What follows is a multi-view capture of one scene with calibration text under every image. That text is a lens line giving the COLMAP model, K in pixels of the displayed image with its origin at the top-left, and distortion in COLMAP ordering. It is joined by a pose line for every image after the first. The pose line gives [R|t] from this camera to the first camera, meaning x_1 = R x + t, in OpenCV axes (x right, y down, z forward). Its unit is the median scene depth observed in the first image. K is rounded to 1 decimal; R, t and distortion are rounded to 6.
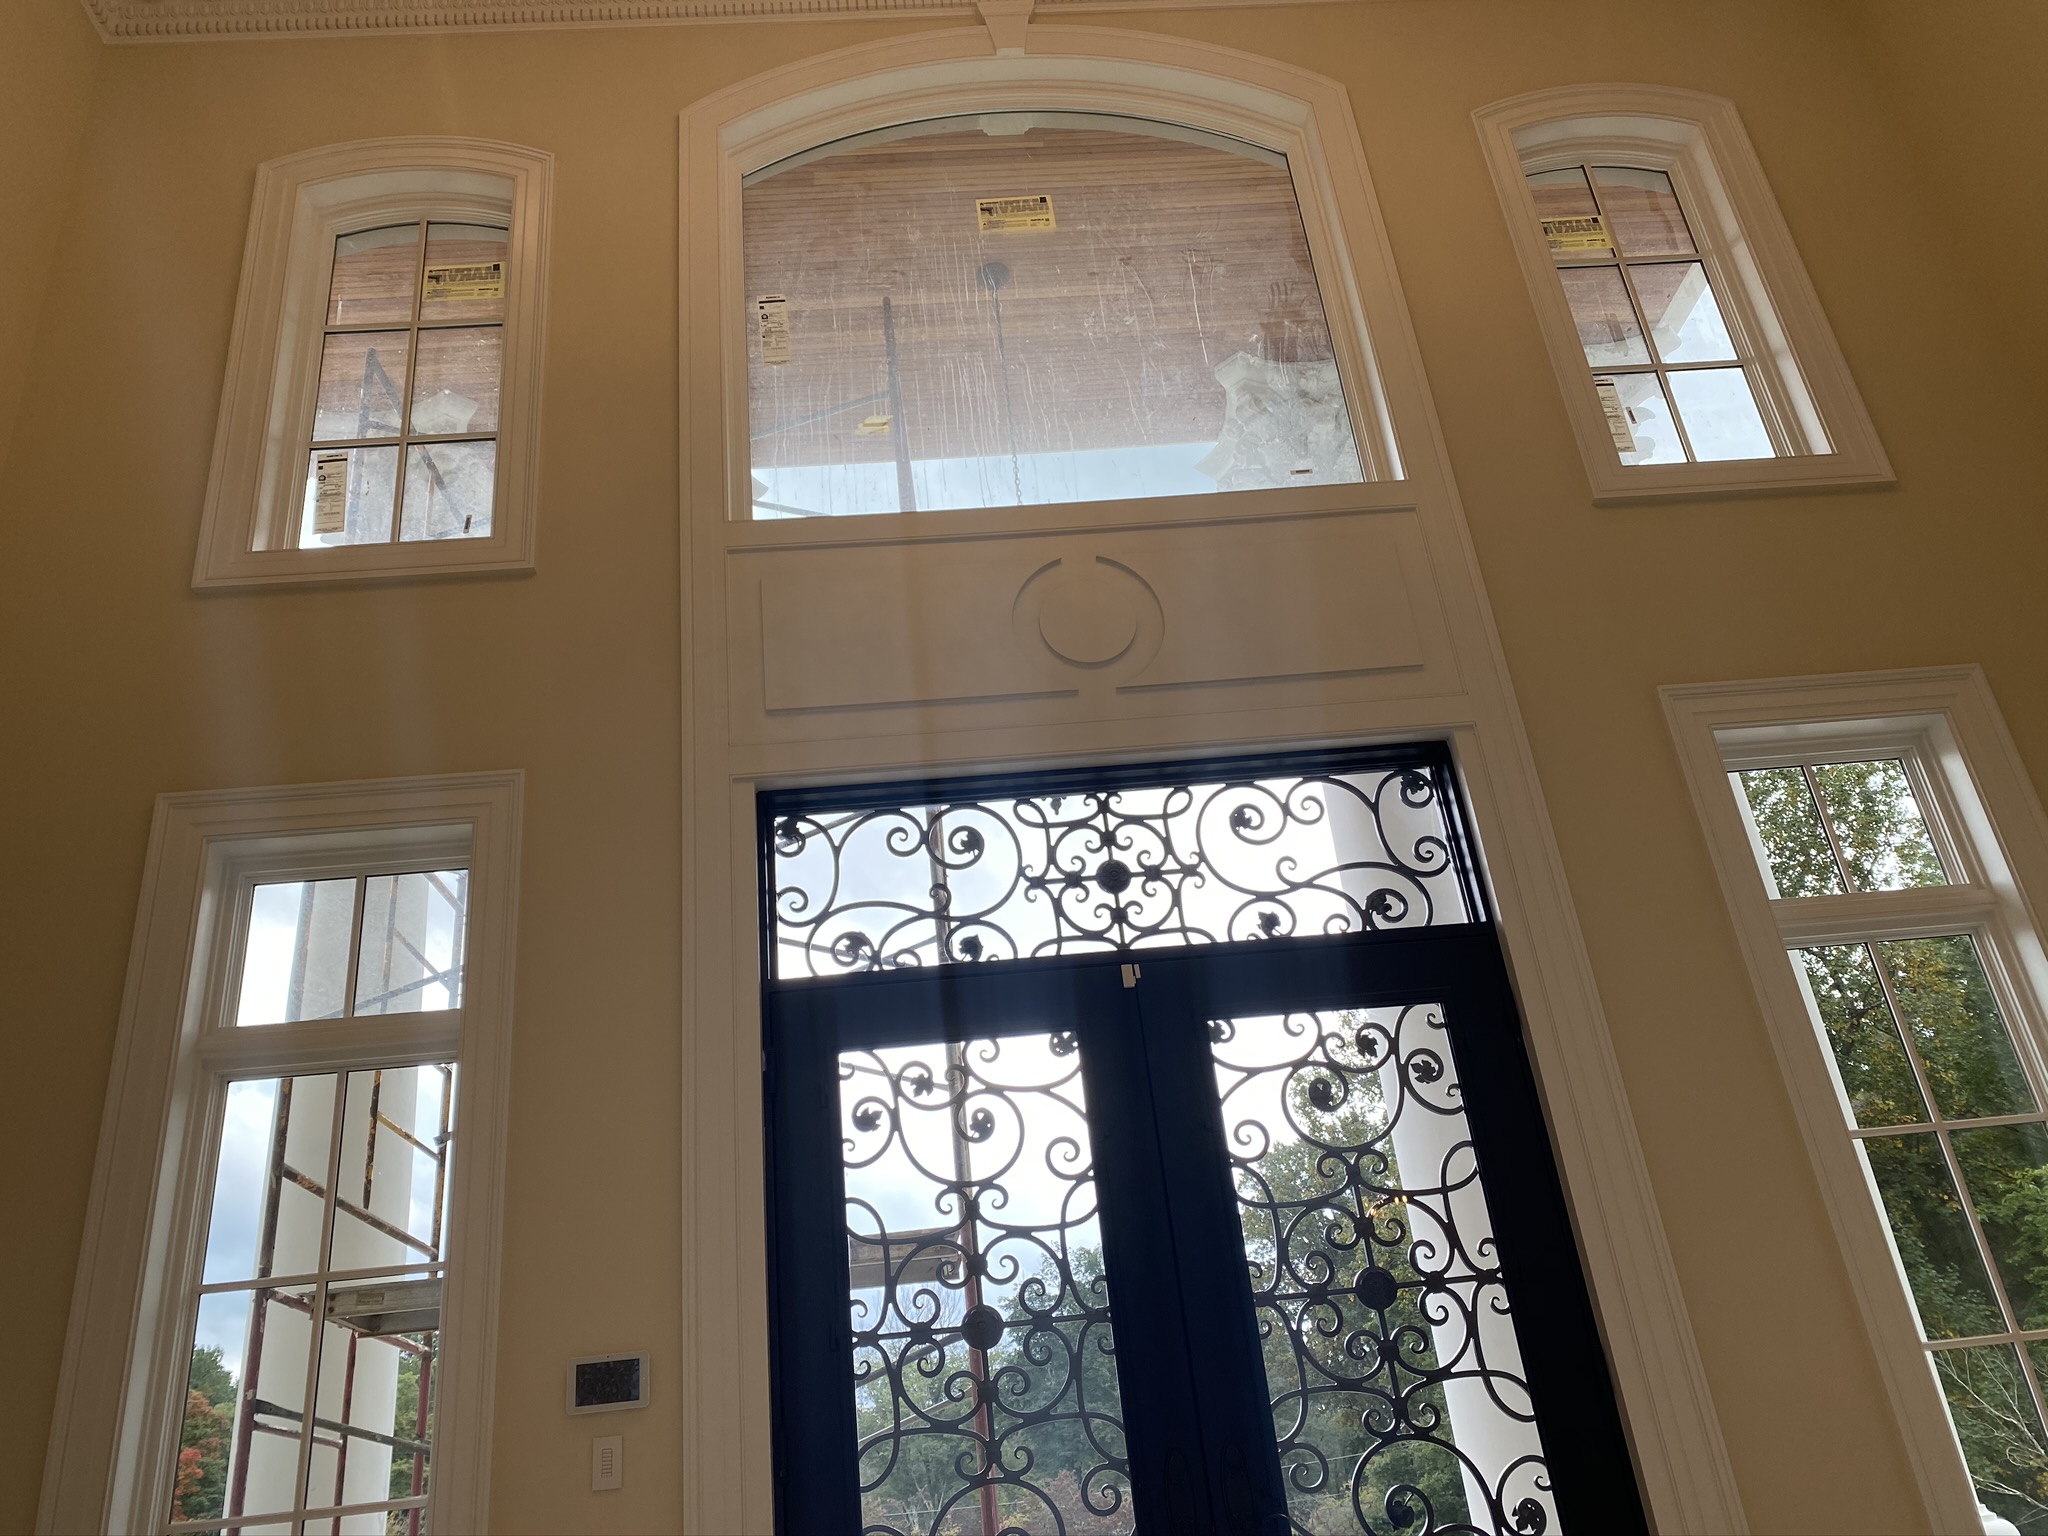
lens RADIAL K [[1552.8, 0, 1038.1], [0, 1552.8, 764.6], [0, 0, 1]] dist [0.052379, -0.029325]
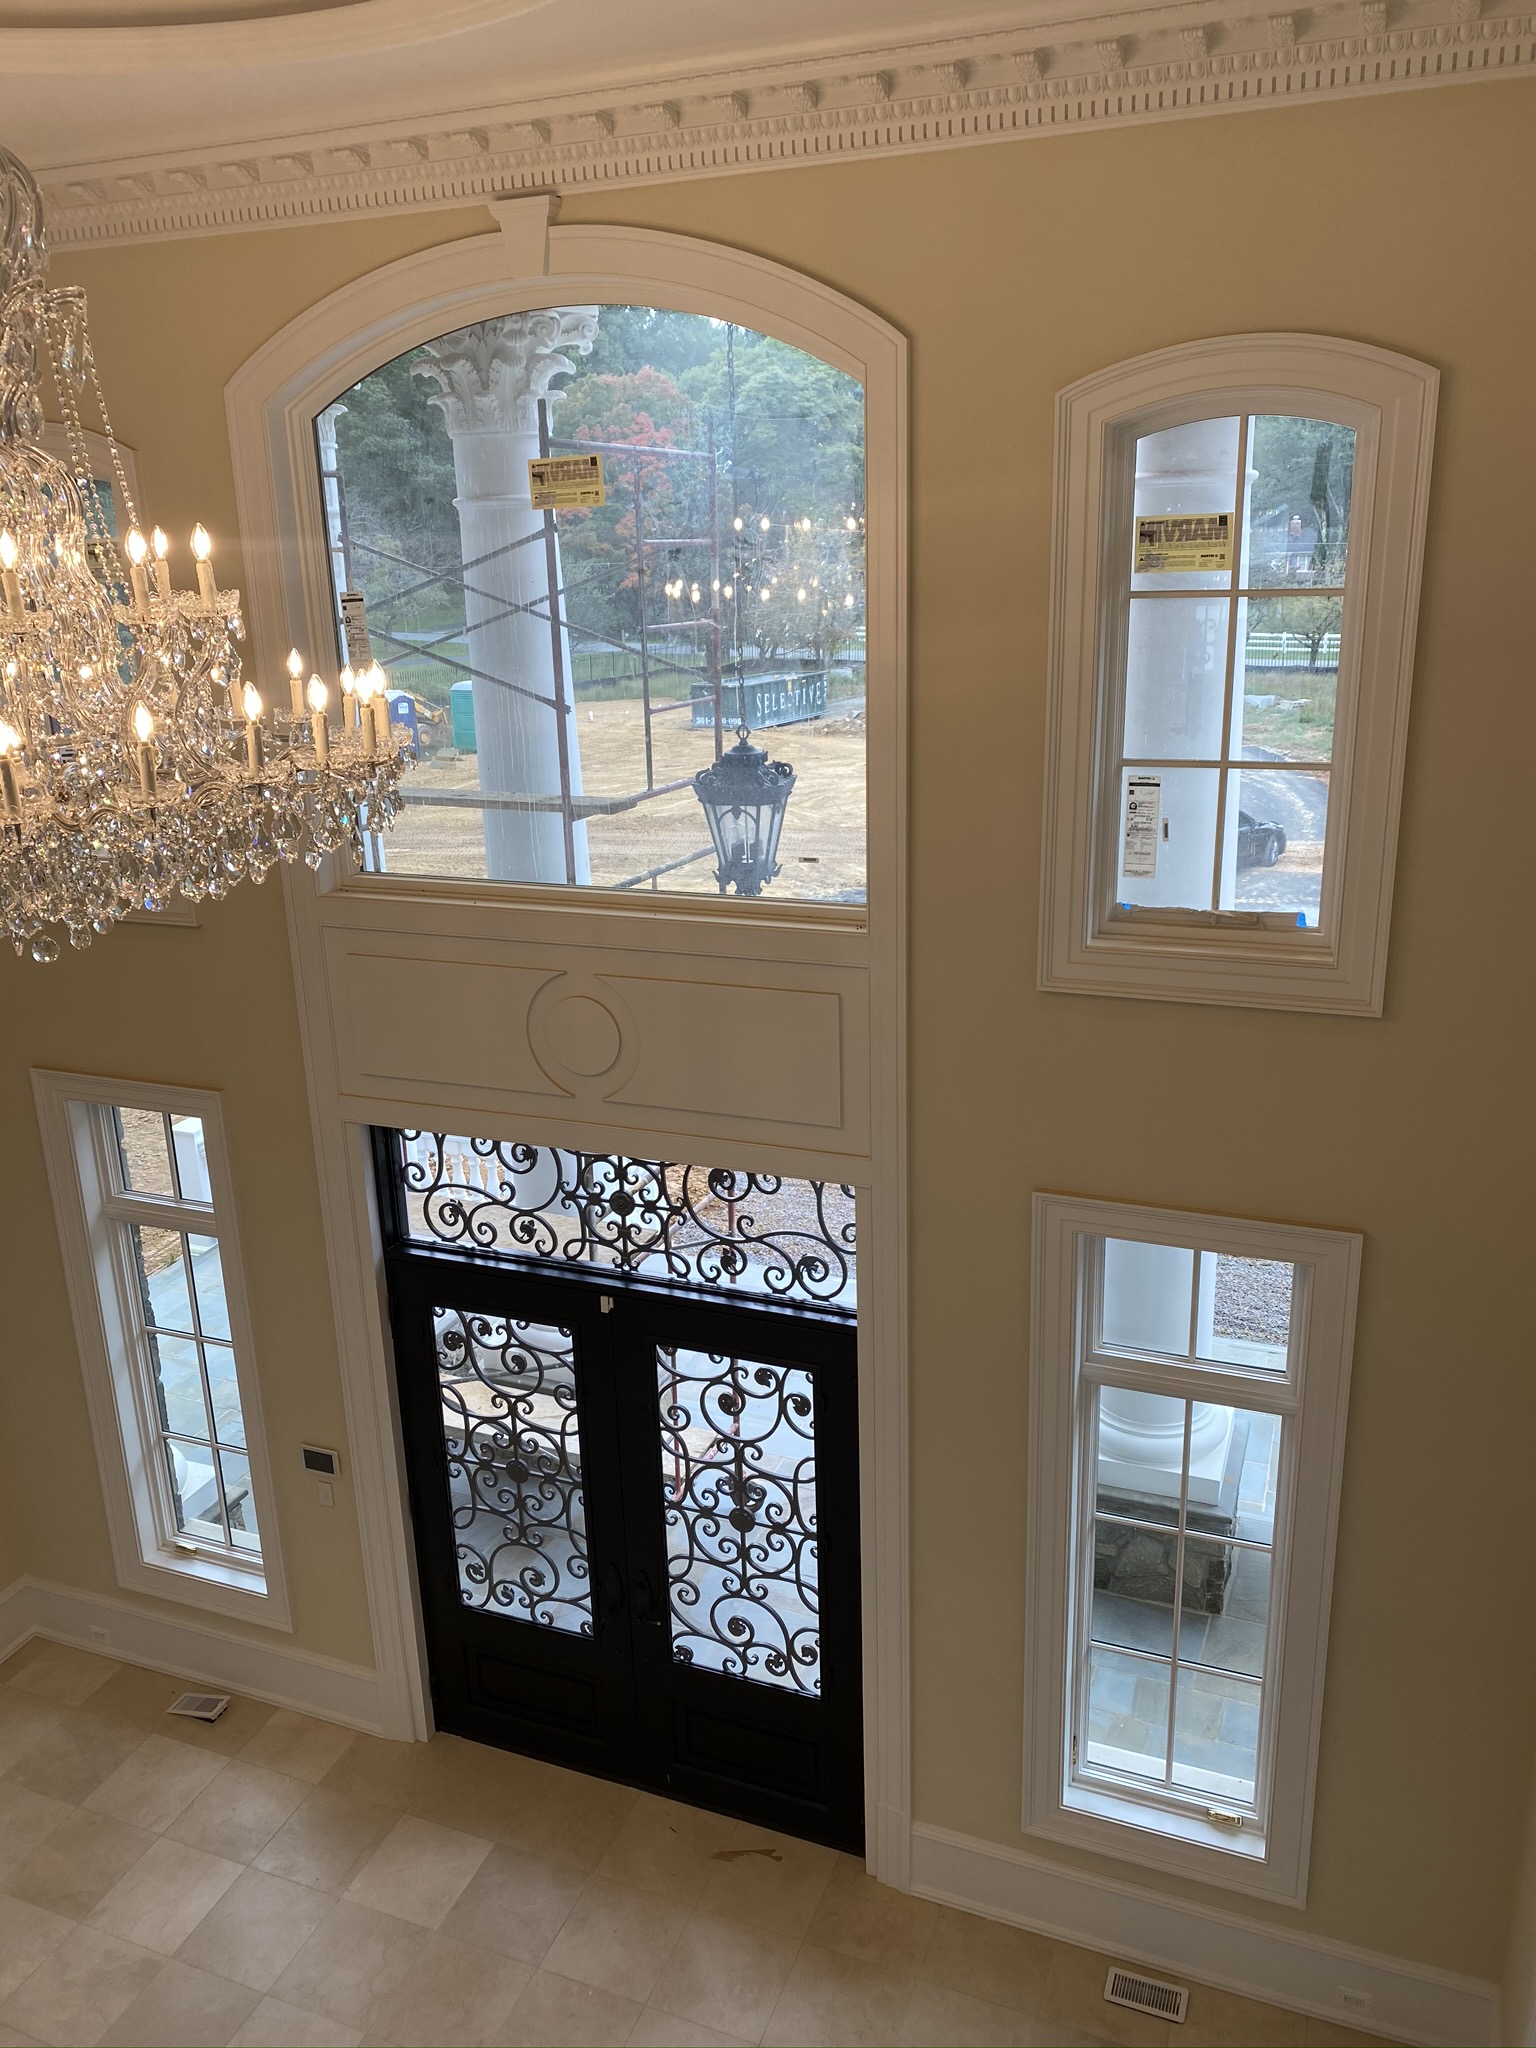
lens RADIAL K [[1552.8, 0, 768.0], [0, 1552.8, 1024.0], [0, 0, 1]] dist [0.052379, -0.029325]
pose [[0.926442, 0.181511, -0.329787, 0.580514], [0.101926, 0.722393, 0.683929, -0.944093], [0.362376, -0.667235, 0.650755, 0.289398]]
